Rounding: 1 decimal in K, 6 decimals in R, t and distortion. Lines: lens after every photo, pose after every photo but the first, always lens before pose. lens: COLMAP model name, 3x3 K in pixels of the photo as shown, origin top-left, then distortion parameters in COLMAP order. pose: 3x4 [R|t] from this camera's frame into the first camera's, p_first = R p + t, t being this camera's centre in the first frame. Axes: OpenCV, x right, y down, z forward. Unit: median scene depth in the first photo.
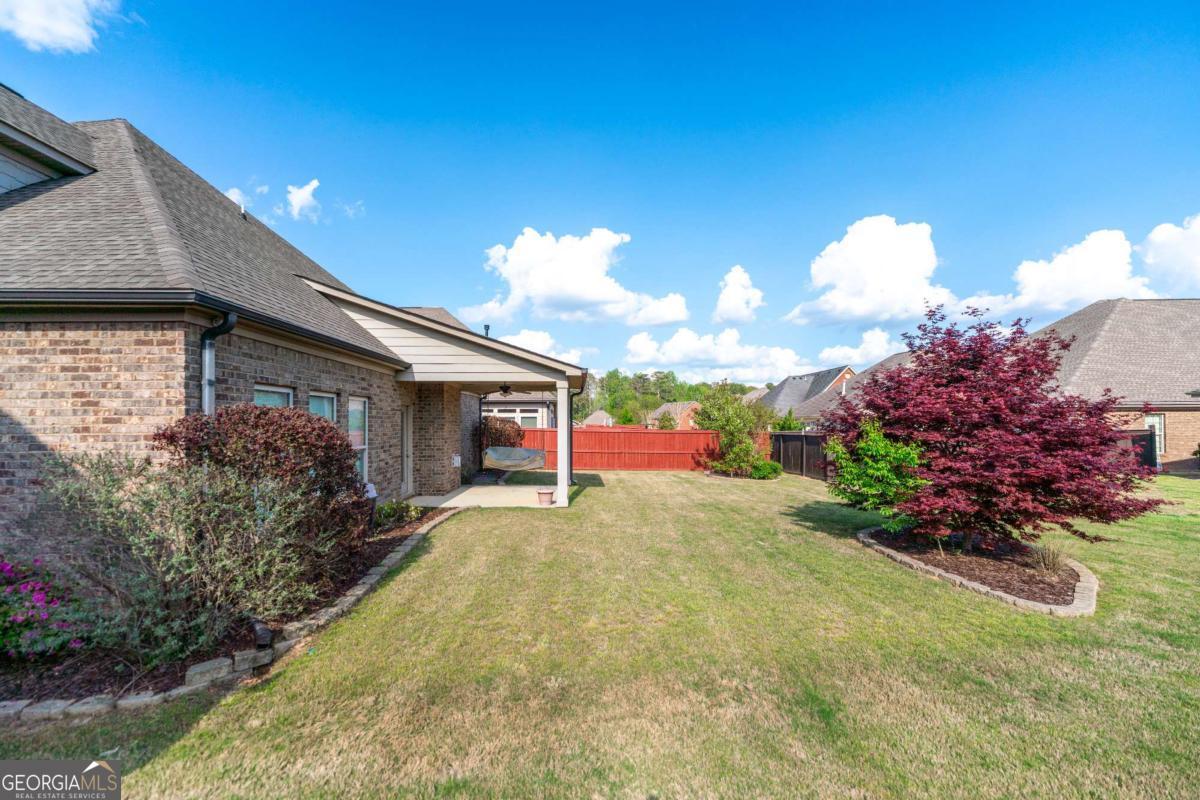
lens RADIAL K [[509.7, 0, 575.1], [0, 509.7, 418.4], [0, 0, 1]] dist [0.003813, -0.000267]
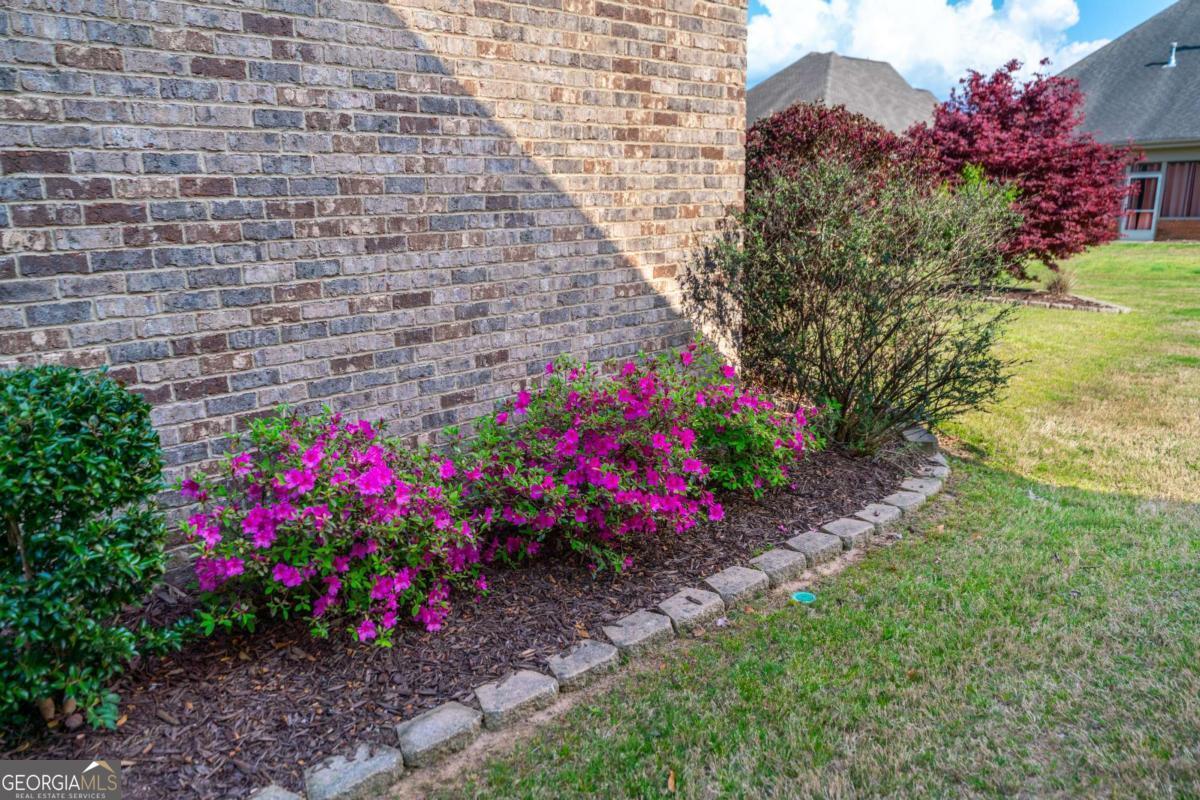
lens RADIAL K [[833.5, 0, 599.6], [0, 833.5, 401.5], [0, 0, 1]] dist [-0.005637, -0.001239]
pose [[0.760067, -0.162486, 0.629203, -1.589229], [0.012858, 0.971807, 0.235429, 0.089282], [-0.649718, -0.170851, 0.740727, 0.311750]]
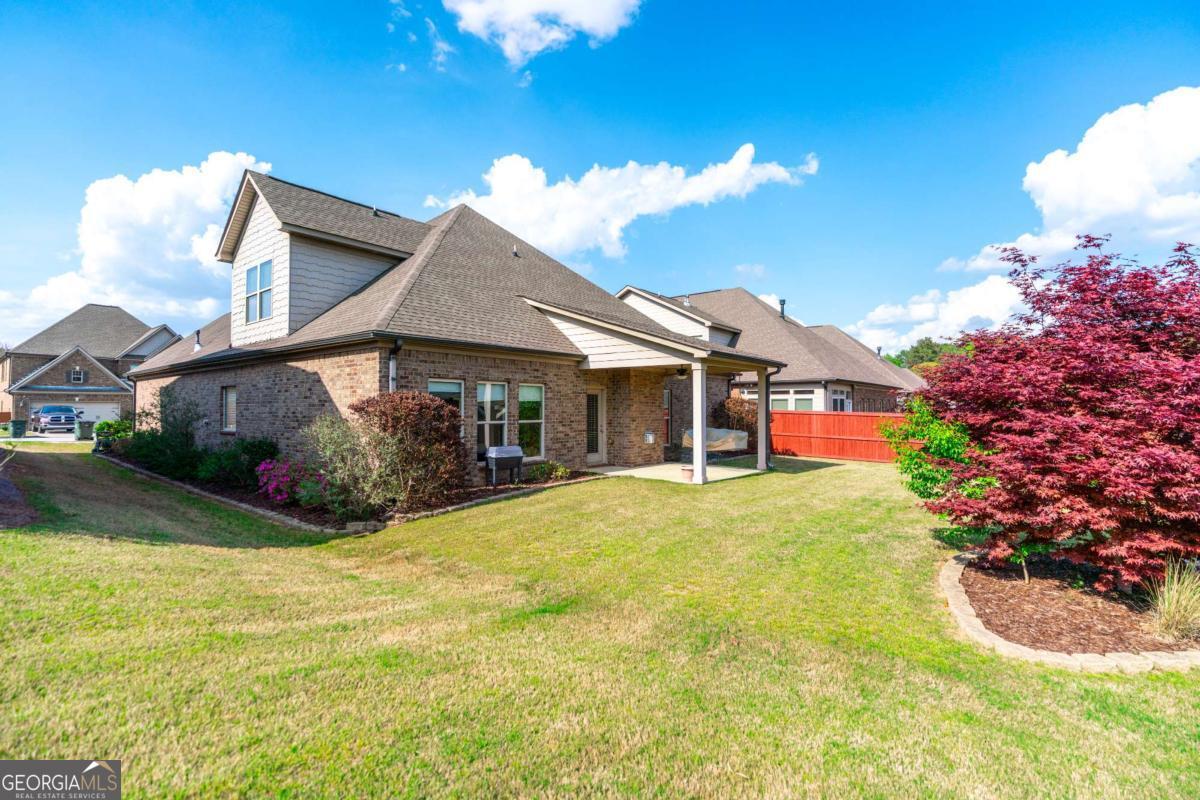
lens RADIAL K [[581.2, 0, 597.8], [0, 581.2, 401.2], [0, 0, 1]] dist [0.015656, 0.000060]
pose [[0.746381, -0.003469, -0.665510, 1.254726], [0.001495, 0.999993, -0.003535, 0.017547], [0.665517, 0.001643, 0.746381, -0.053701]]
